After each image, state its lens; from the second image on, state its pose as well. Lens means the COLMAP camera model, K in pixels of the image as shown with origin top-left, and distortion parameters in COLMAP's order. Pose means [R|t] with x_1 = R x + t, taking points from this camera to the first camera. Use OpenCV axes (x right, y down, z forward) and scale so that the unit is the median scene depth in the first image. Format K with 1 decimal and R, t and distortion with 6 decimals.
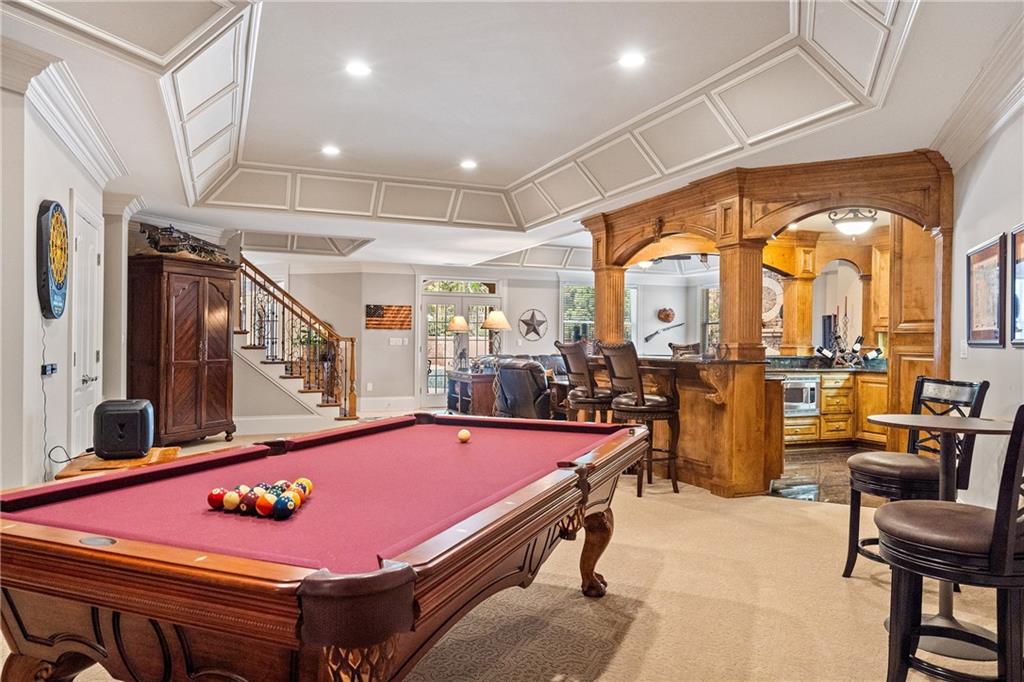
lens RADIAL K [[680.2, 0, 511.8], [0, 680.2, 341.1], [0, 0, 1]] dist [0.008707, 0.001753]
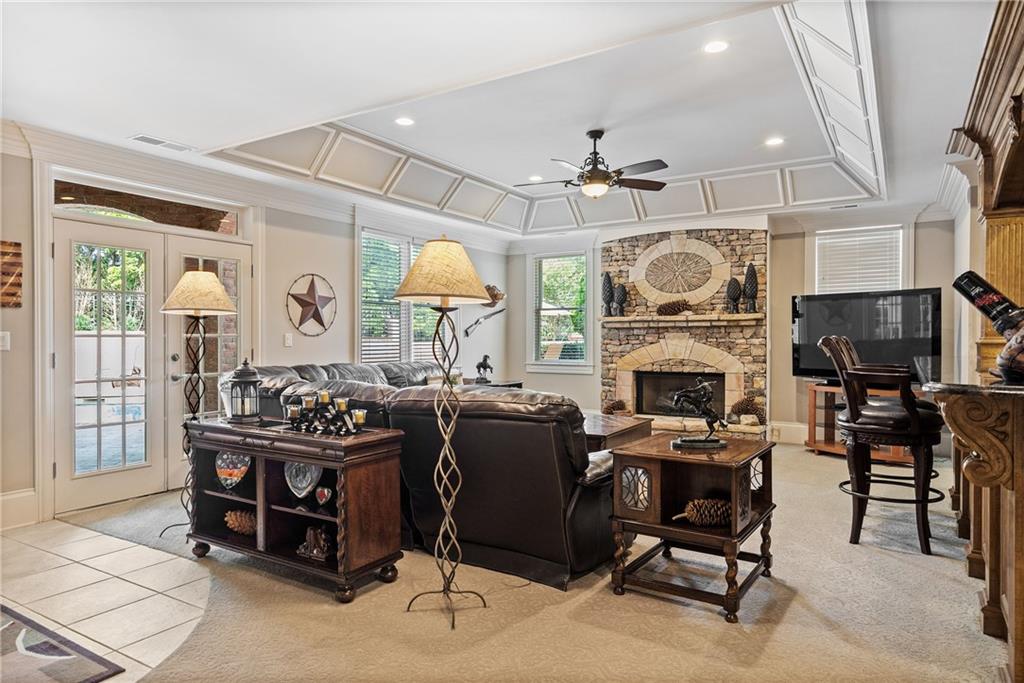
lens RADIAL K [[635.9, 0, 511.3], [0, 635.9, 340.8], [0, 0, 1]] dist [0.006837, 0.001543]
pose [[0.813870, -0.012570, 0.580911, -0.123983], [0.007883, 0.999913, 0.010592, -0.000777], [-0.580994, -0.004041, 0.813898, 0.528551]]
